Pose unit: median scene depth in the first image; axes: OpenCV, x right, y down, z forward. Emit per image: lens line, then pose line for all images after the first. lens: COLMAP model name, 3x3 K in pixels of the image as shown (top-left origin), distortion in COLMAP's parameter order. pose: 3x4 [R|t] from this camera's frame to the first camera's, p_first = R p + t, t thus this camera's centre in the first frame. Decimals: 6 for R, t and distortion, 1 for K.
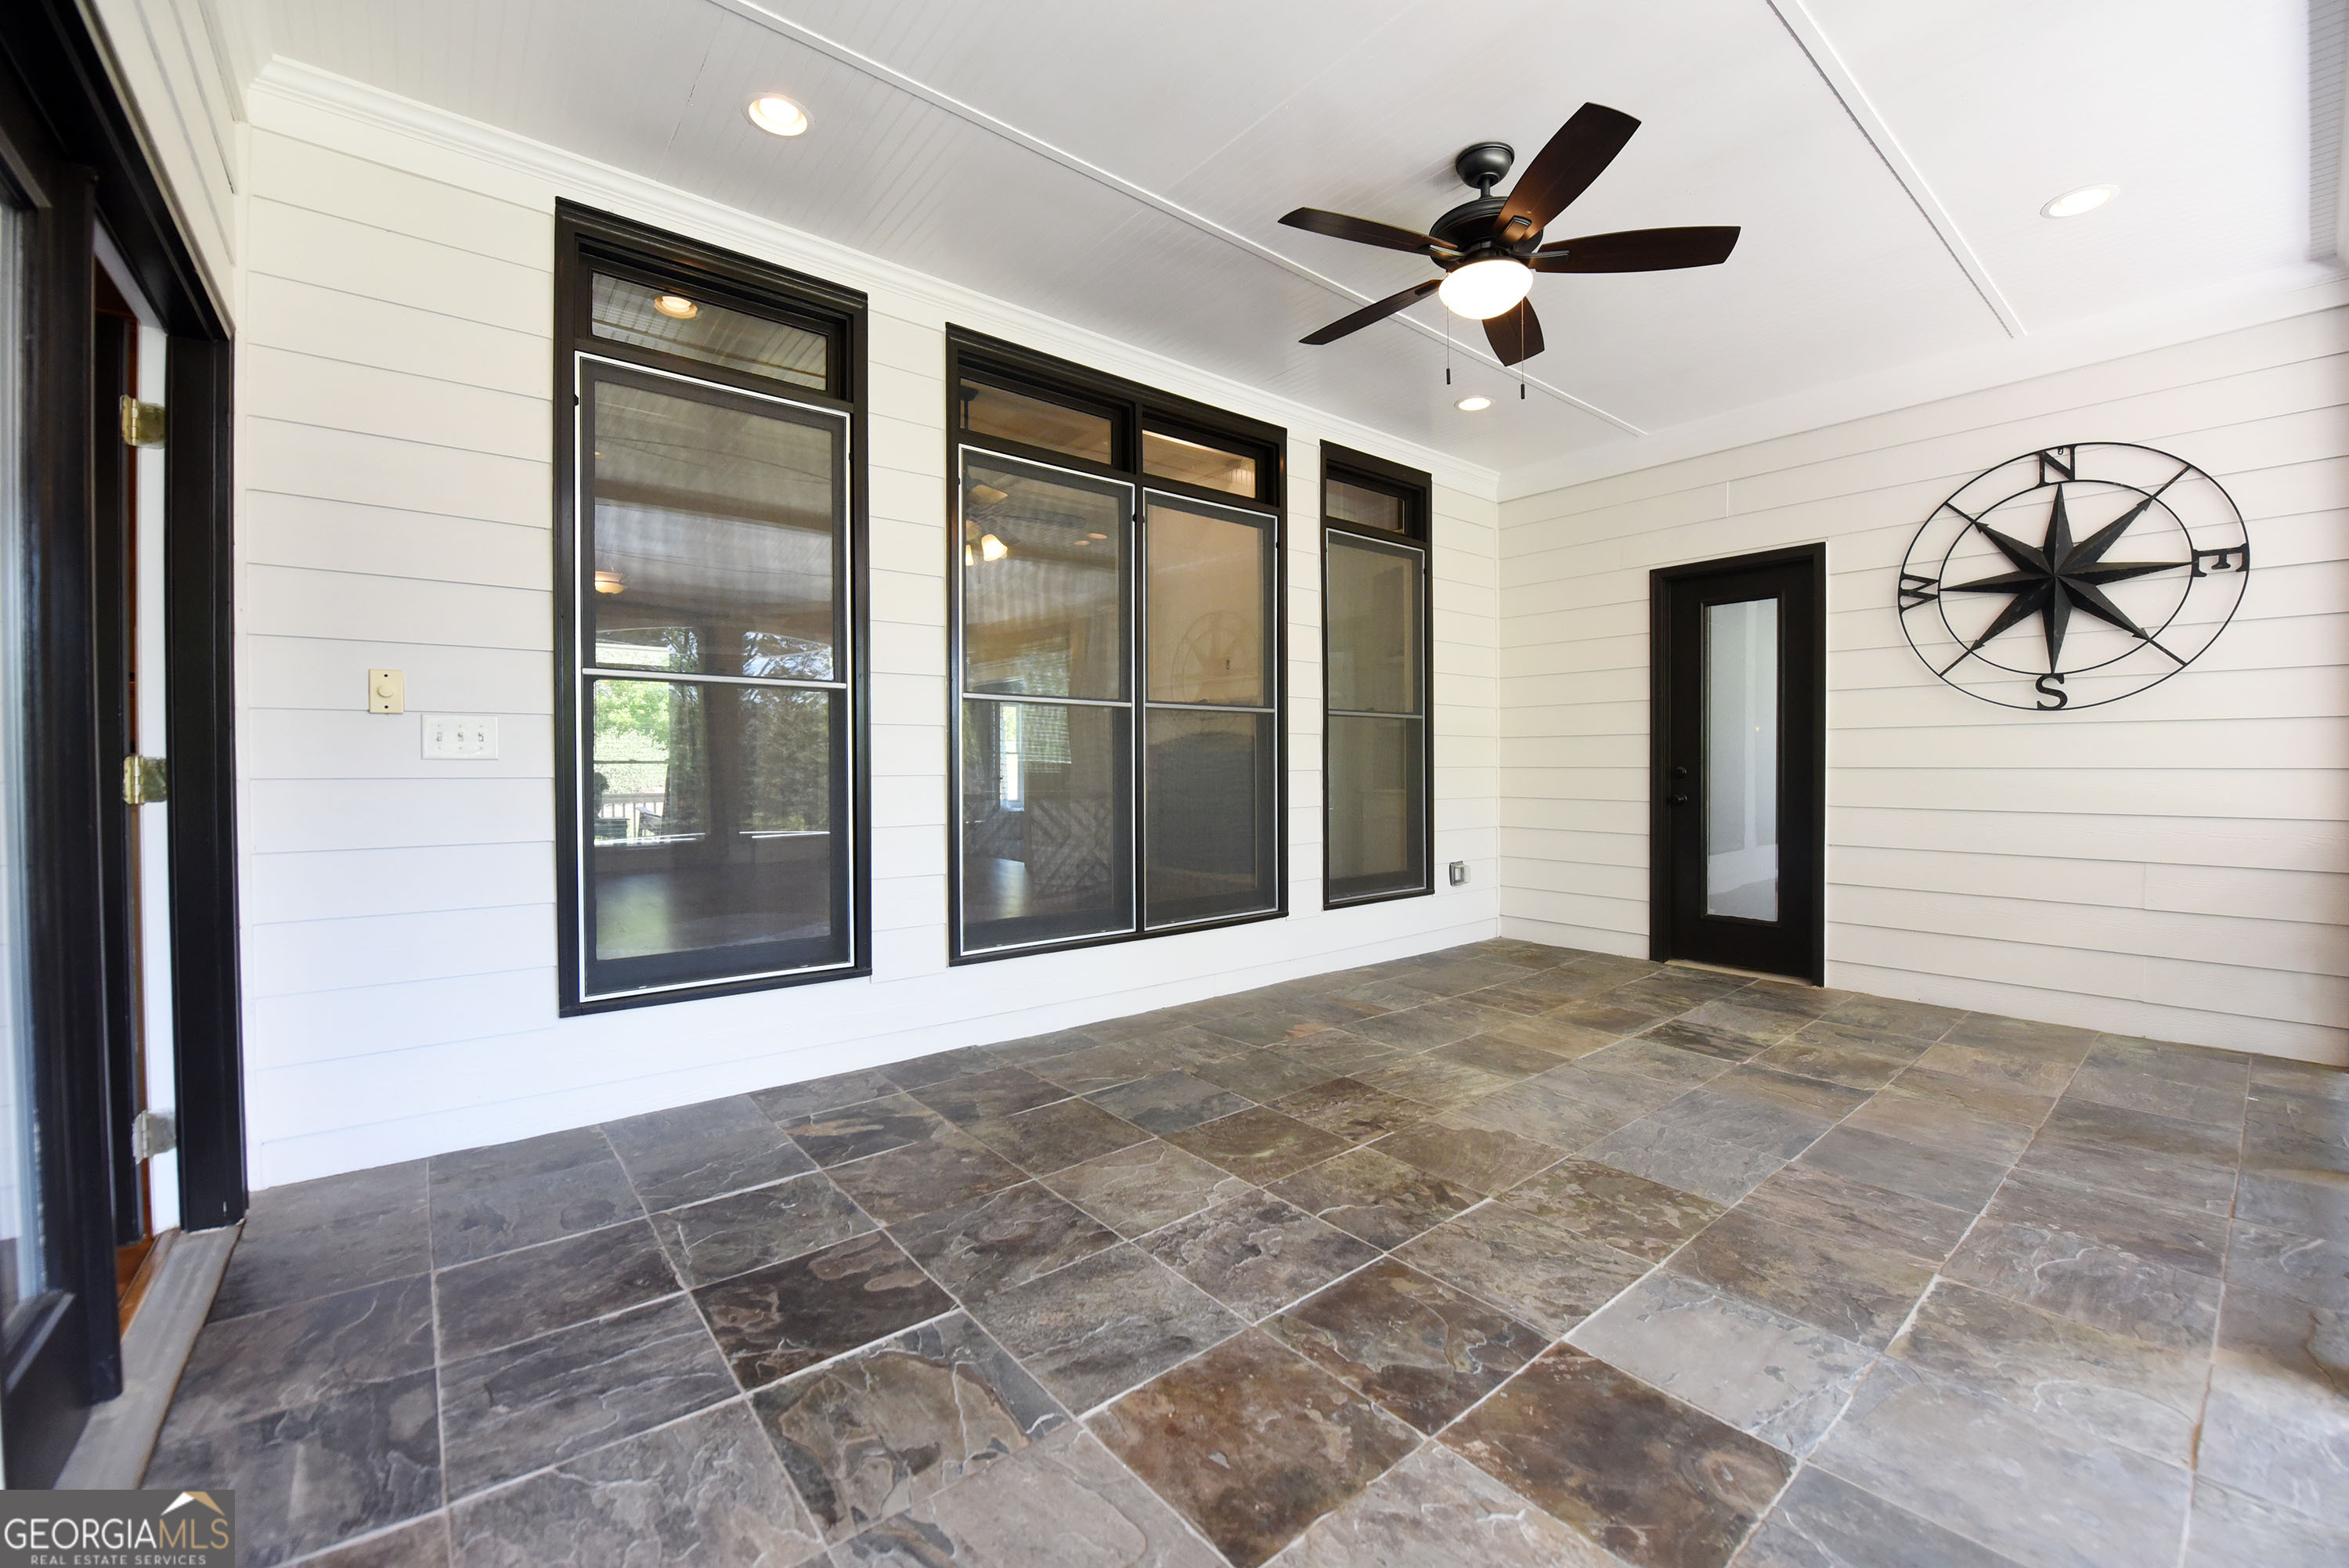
lens RADIAL K [[936.8, 0, 1187.3], [0, 936.8, 776.0], [0, 0, 1]] dist [-0.016389, -0.000581]
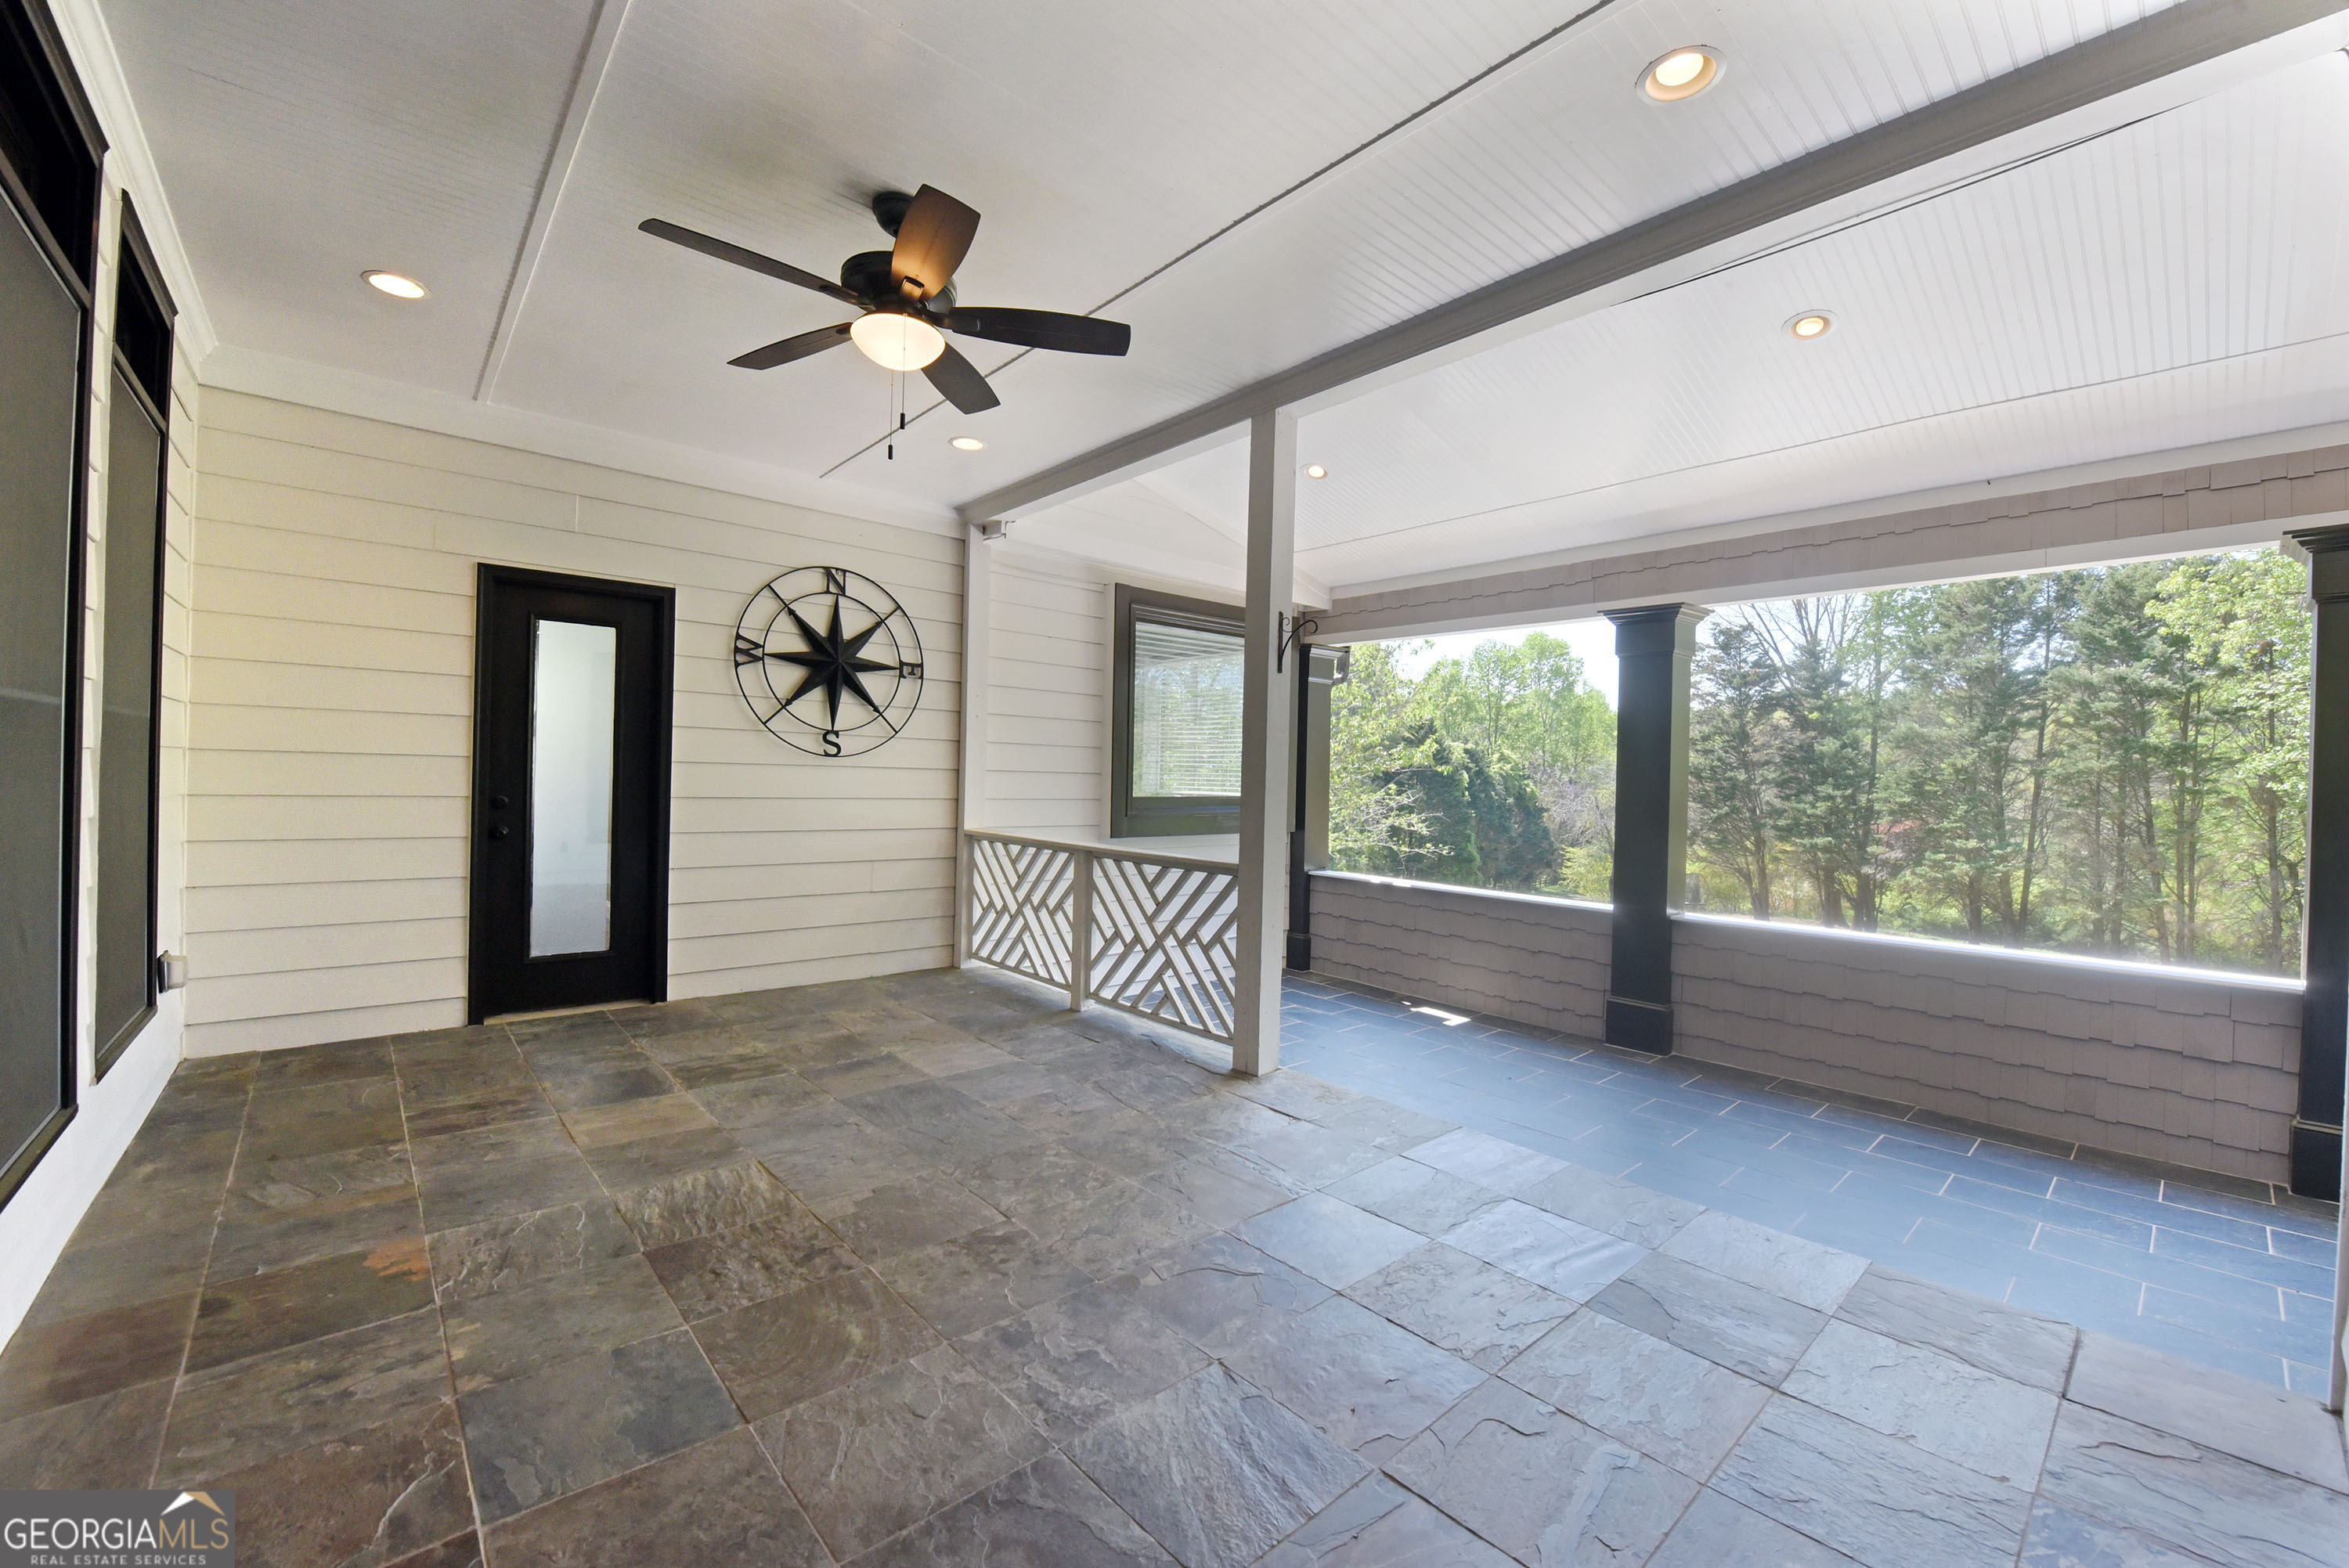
lens RADIAL K [[936.8, 0, 1182.8], [0, 936.8, 769.2], [0, 0, 1]] dist [-0.016389, -0.000581]
pose [[-0.037109, 0.009660, 0.999265, -0.528470], [-0.010930, 0.999890, -0.010071, -0.047236], [-0.999251, -0.011296, -0.037000, 0.563877]]
